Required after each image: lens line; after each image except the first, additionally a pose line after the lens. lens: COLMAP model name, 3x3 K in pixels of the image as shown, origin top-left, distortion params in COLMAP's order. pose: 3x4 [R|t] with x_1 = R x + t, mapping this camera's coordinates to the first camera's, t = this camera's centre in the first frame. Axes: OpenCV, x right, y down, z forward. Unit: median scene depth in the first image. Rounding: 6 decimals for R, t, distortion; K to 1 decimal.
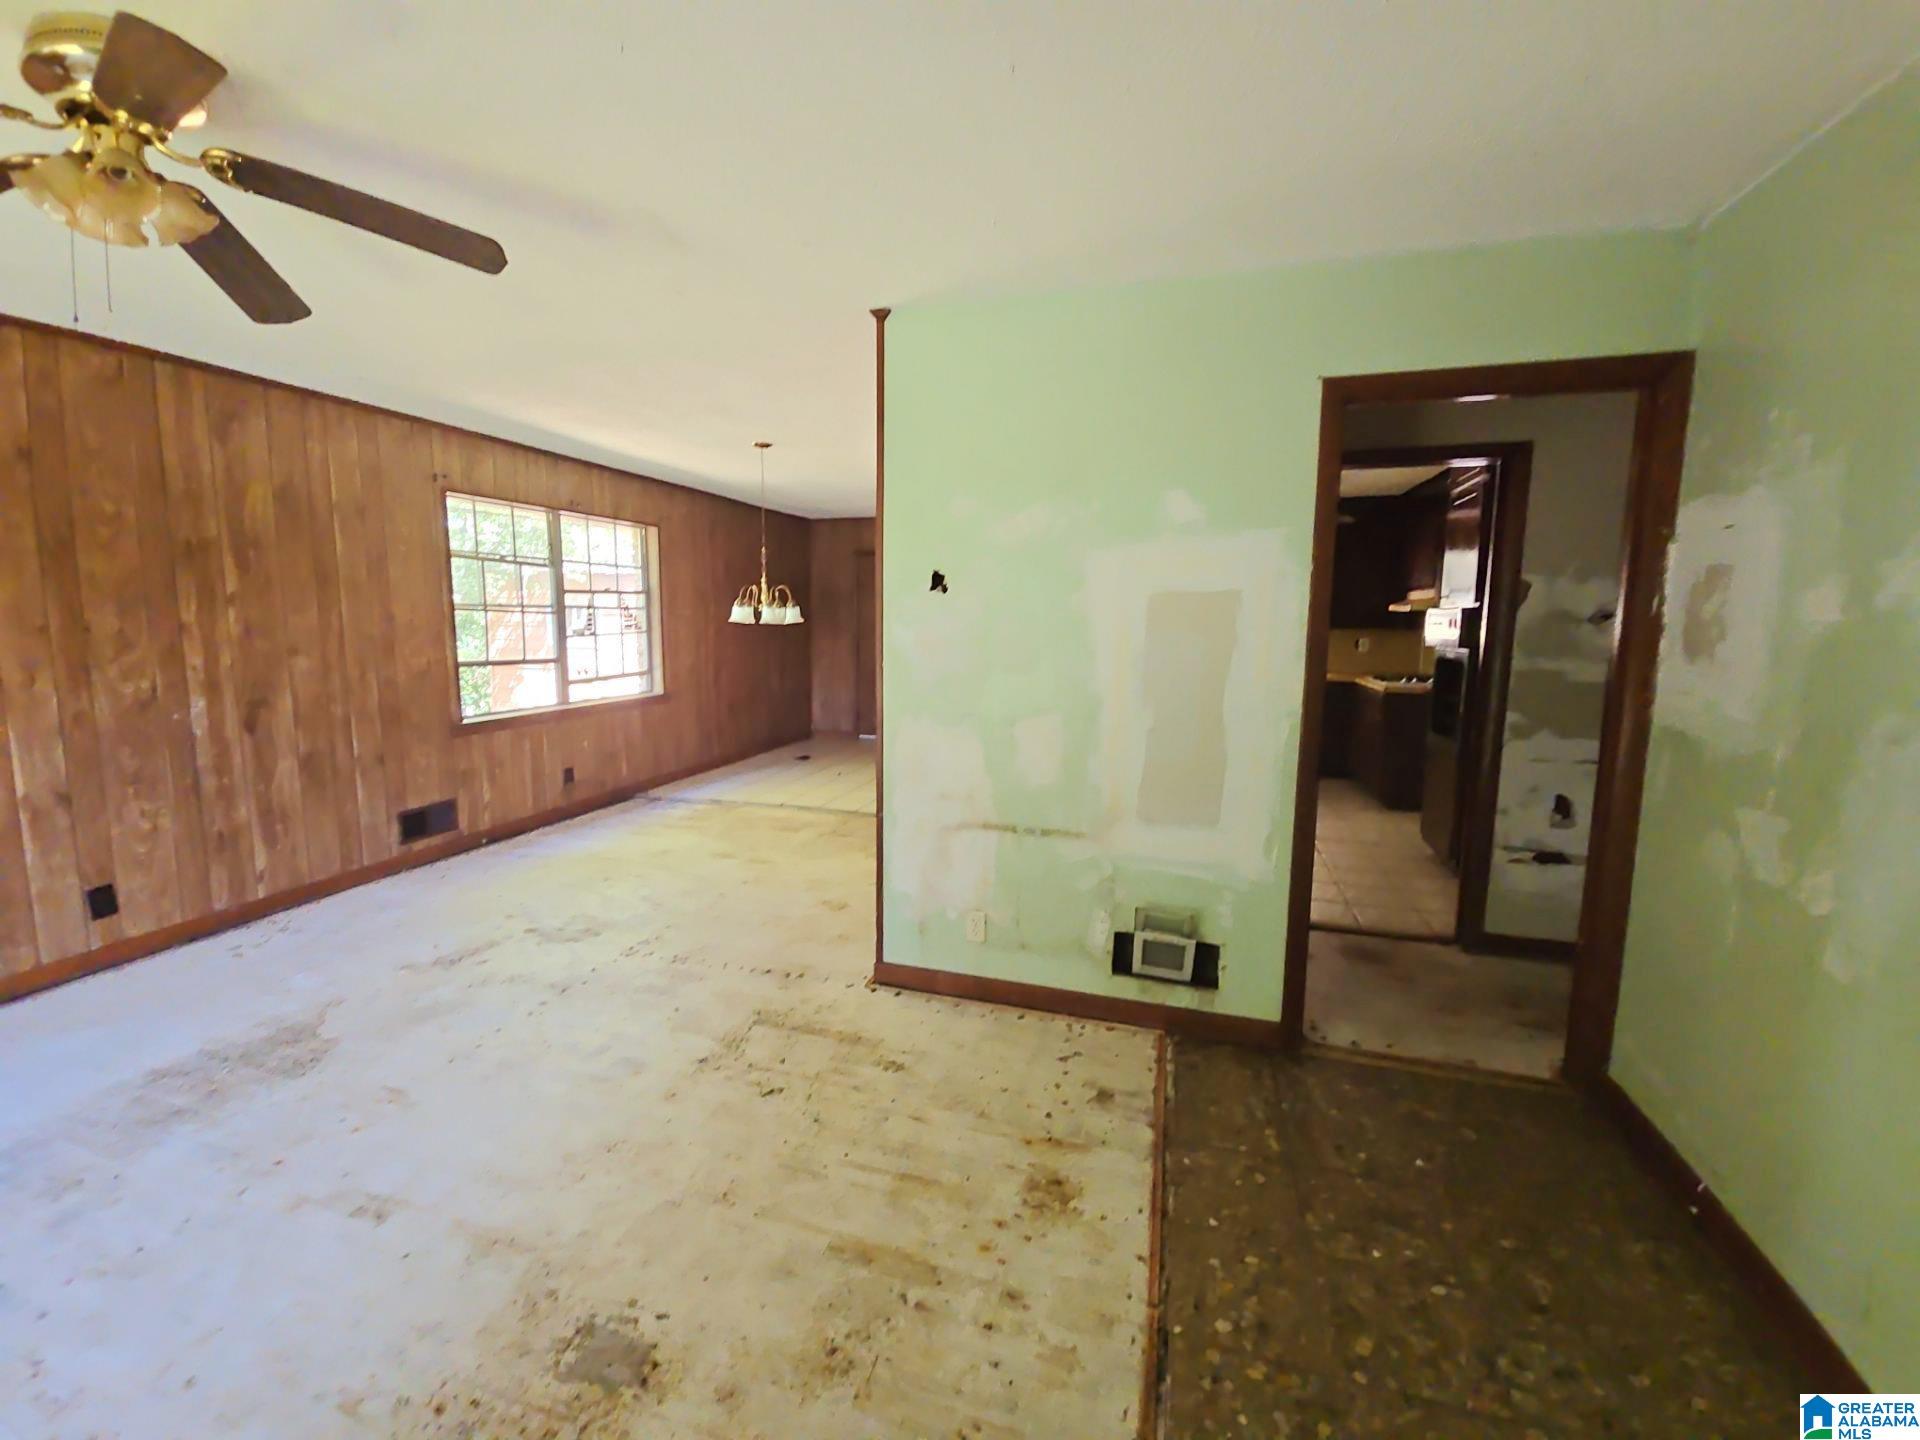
lens RADIAL K [[799.1, 0, 954.0], [0, 799.1, 719.9], [0, 0, 1]] dist [0.019844, -0.011215]
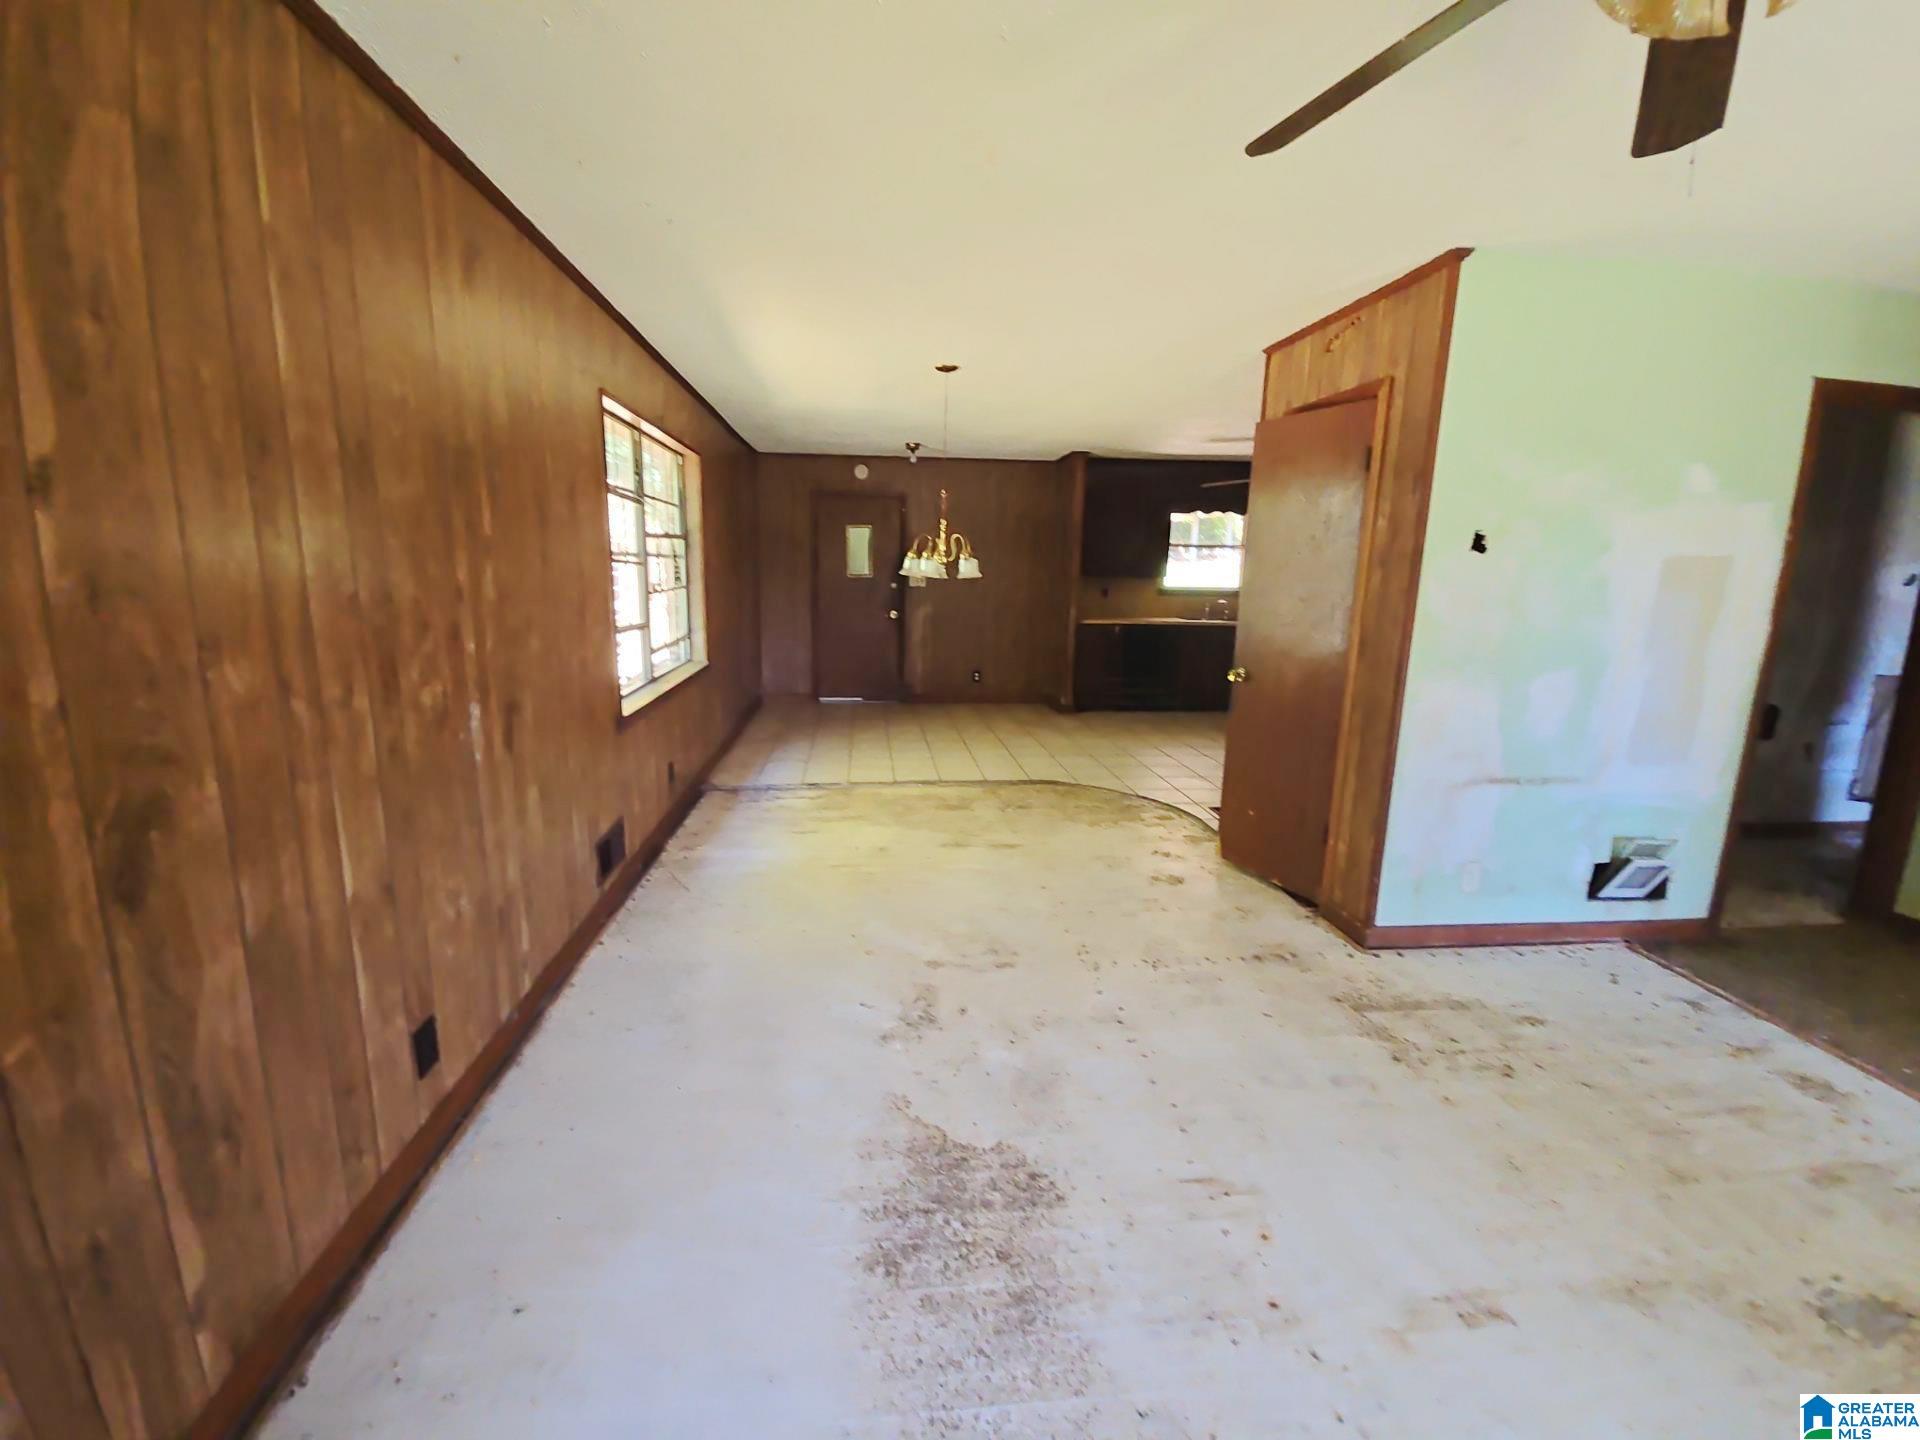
lens RADIAL K [[799.1, 0, 954.0], [0, 799.1, 719.9], [0, 0, 1]] dist [0.019844, -0.011215]
pose [[0.918204, -0.071013, 0.389689, -1.000710], [0.044518, 0.996066, 0.076617, -0.056193], [-0.393597, -0.053002, 0.917754, 0.324085]]
